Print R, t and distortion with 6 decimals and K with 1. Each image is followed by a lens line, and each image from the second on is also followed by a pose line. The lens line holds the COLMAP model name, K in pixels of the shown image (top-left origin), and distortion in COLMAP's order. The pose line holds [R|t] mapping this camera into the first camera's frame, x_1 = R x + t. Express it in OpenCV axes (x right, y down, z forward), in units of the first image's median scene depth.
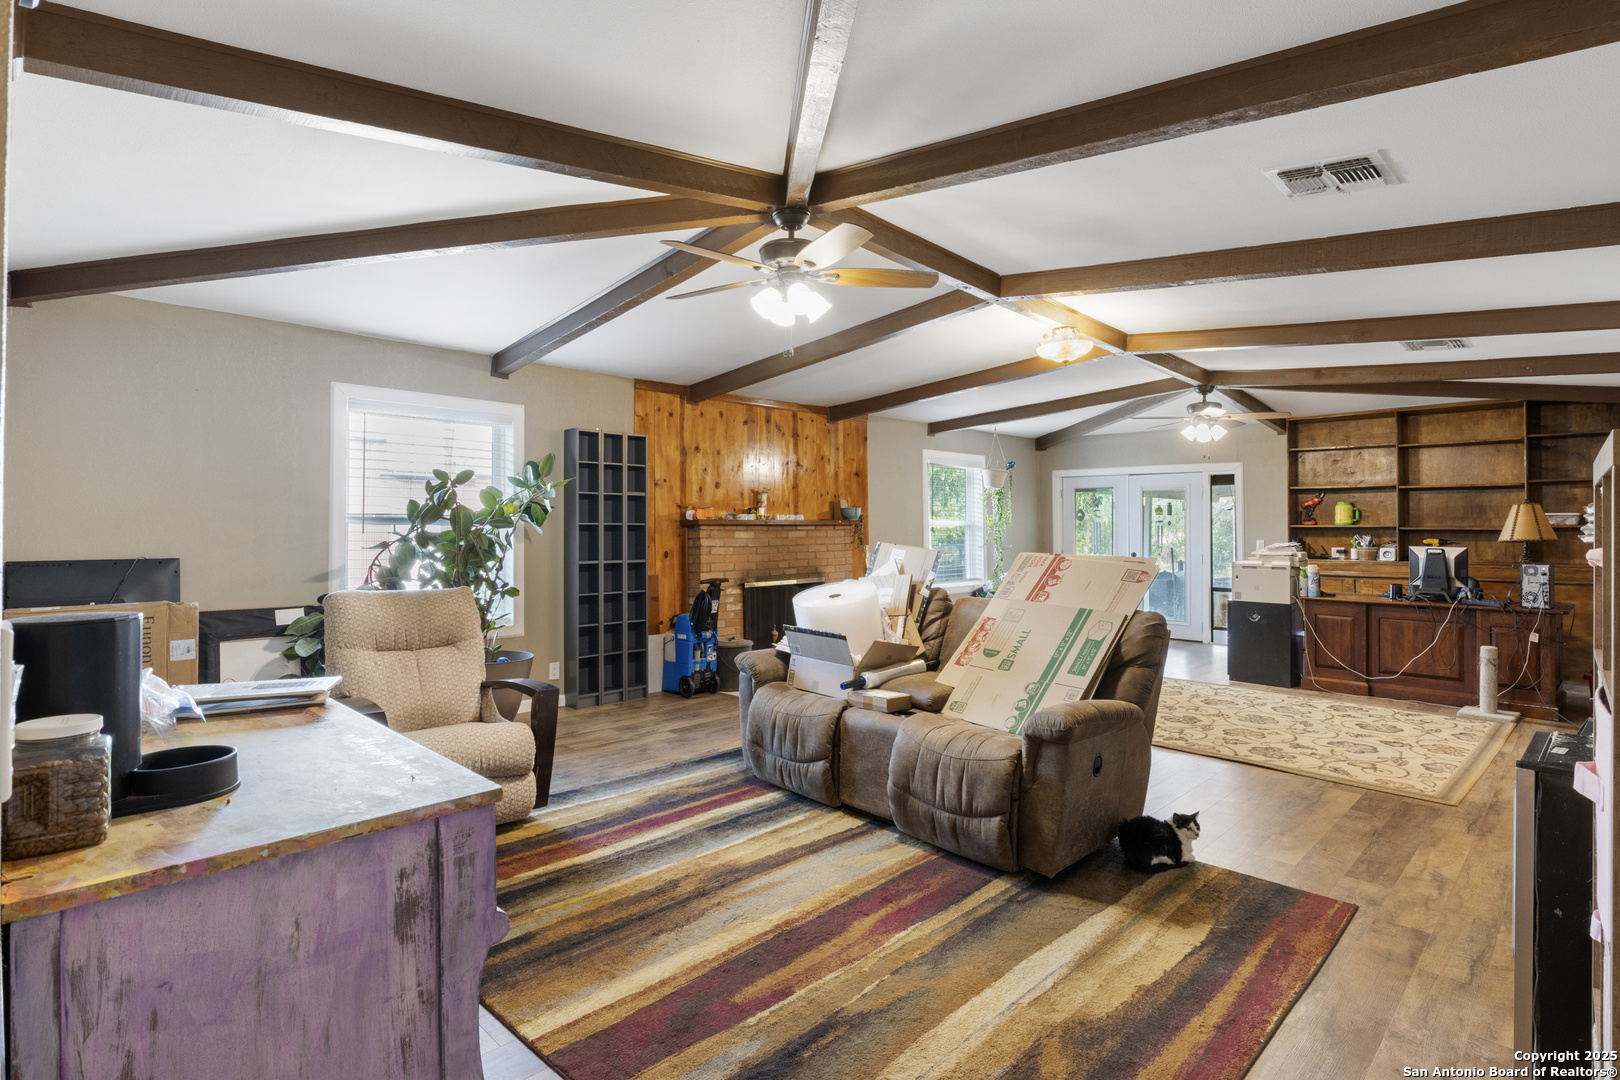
lens RADIAL K [[817.8, 0, 814.9], [0, 817.8, 527.2], [0, 0, 1]] dist [-0.006835, -0.000144]
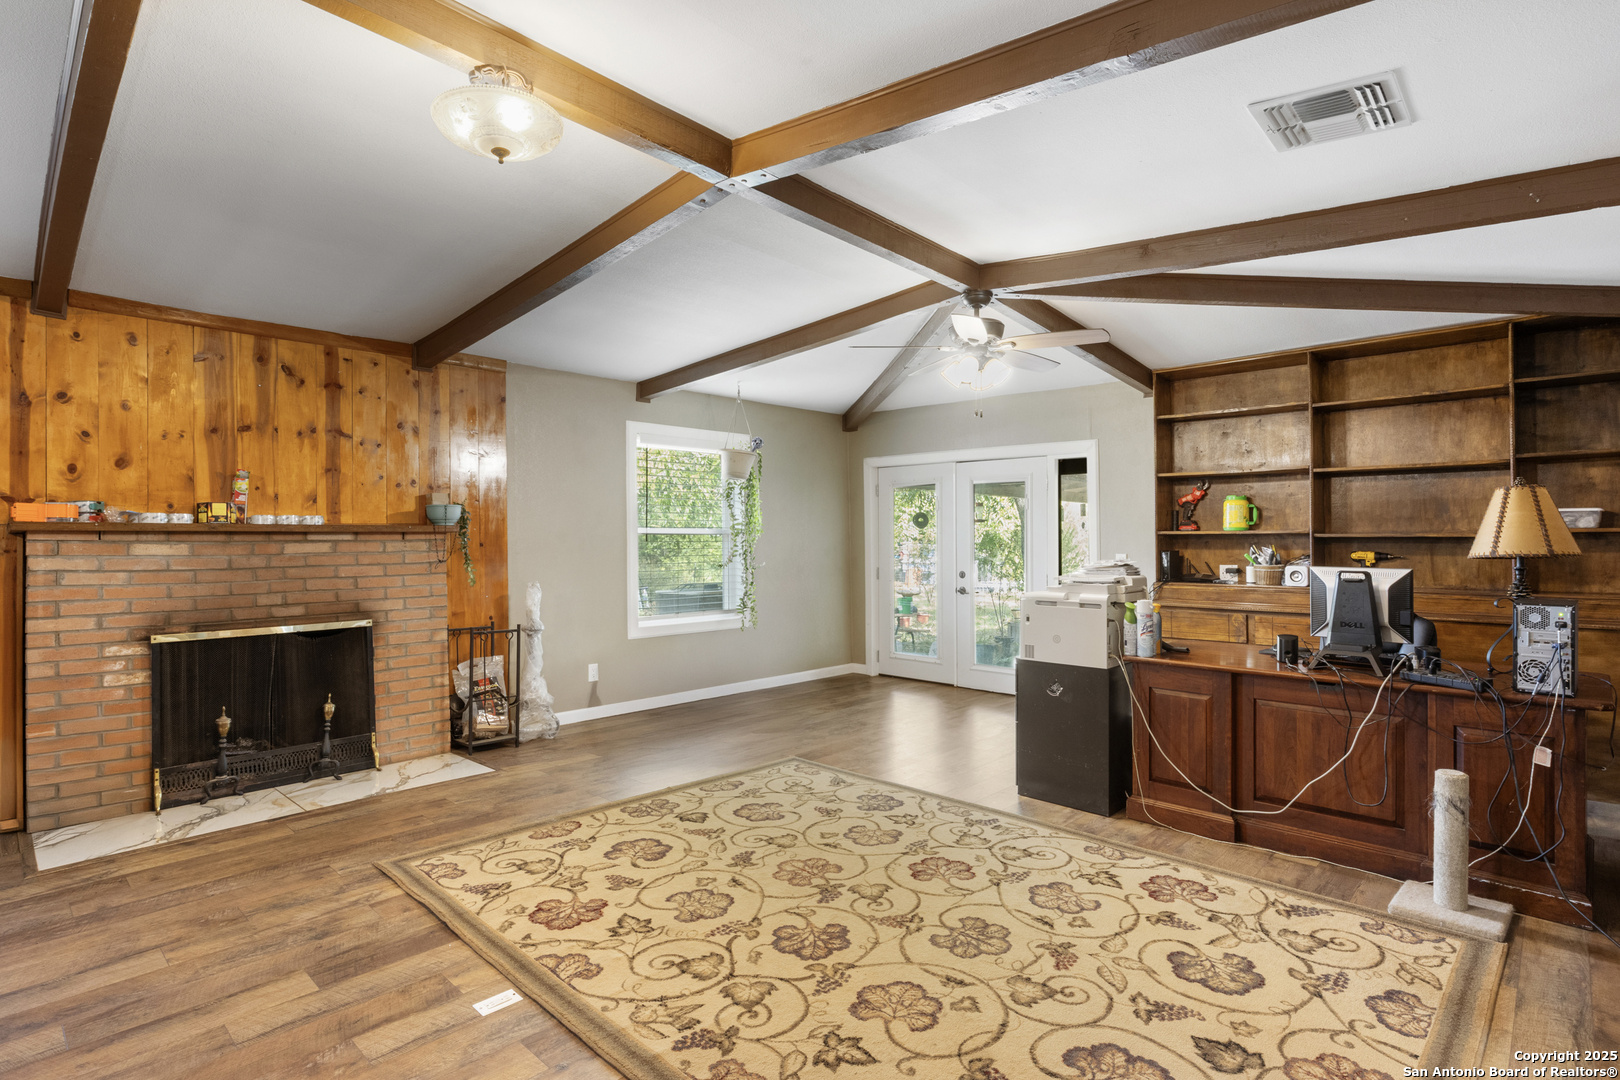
lens RADIAL K [[817.8, 0, 813.9], [0, 817.8, 542.8], [0, 0, 1]] dist [-0.006835, -0.000144]
pose [[0.999645, -0.003363, 0.026437, 0.340444], [0.003251, 0.999986, 0.004263, 0.003488], [-0.026451, -0.004176, 0.999641, 0.410529]]
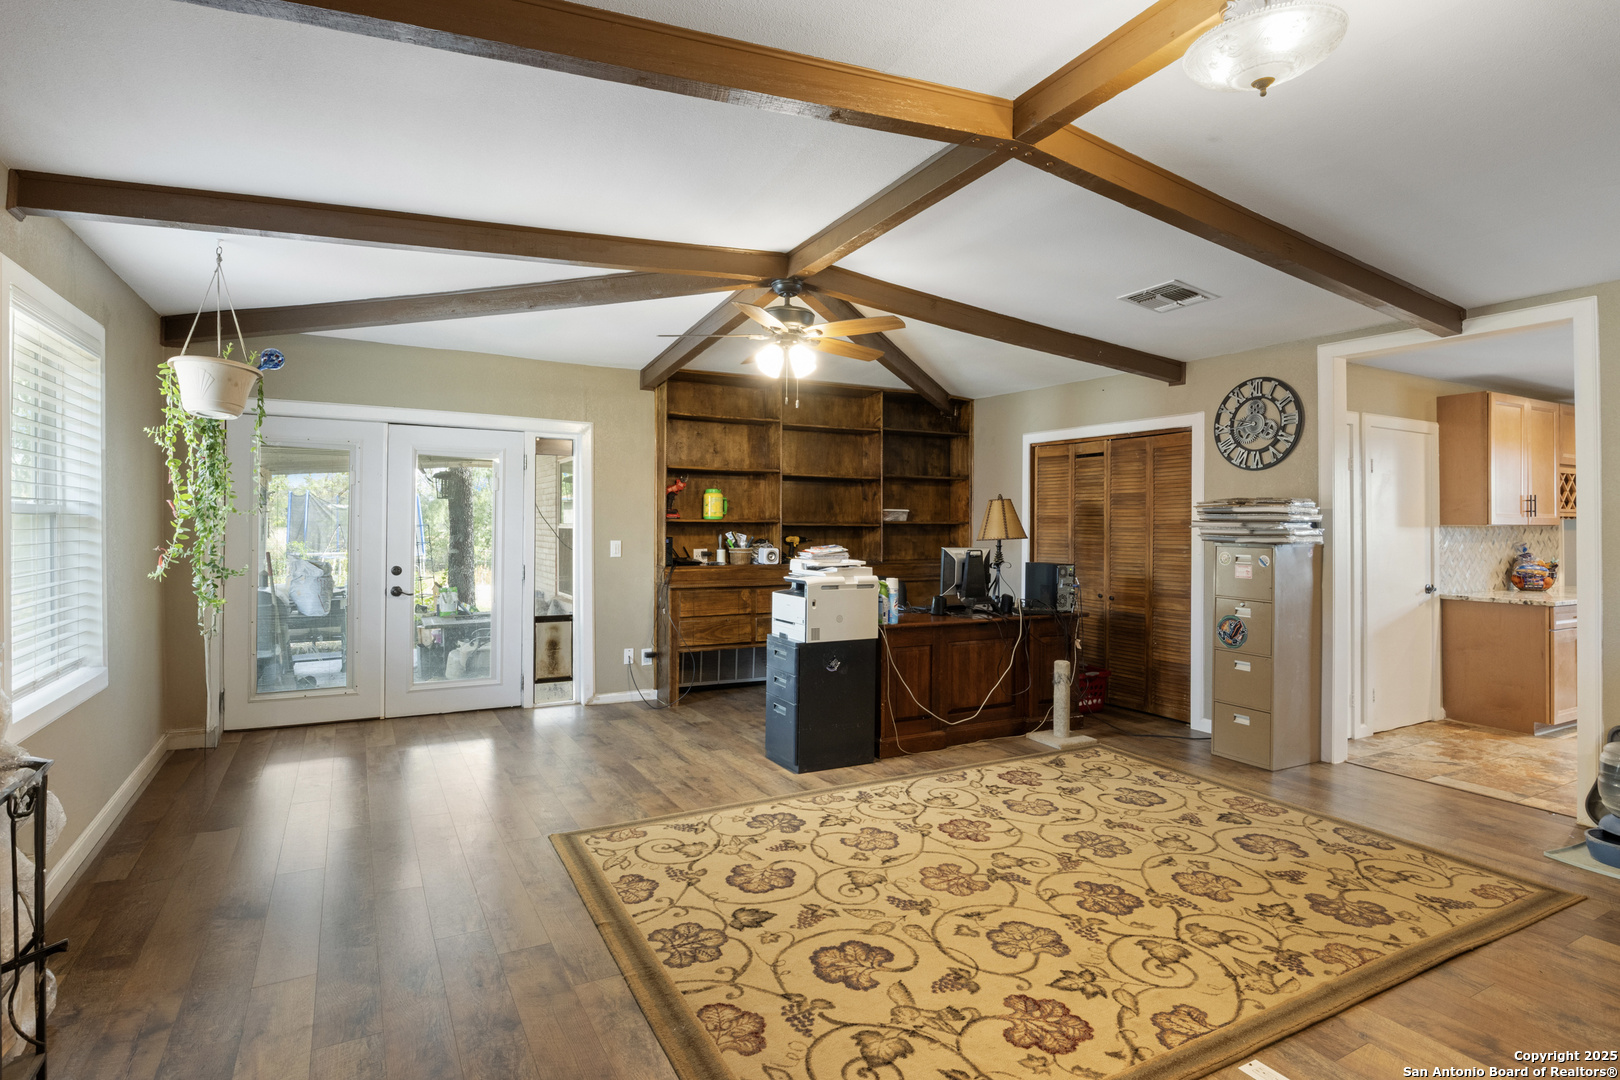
lens RADIAL K [[817.8, 0, 839.8], [0, 817.8, 530.7], [0, 0, 1]] dist [-0.006835, -0.000144]
pose [[0.265117, -0.007048, 0.964190, -0.070778], [-0.008890, 0.999913, 0.009753, -0.000649], [-0.964175, -0.011158, 0.265032, 0.795822]]
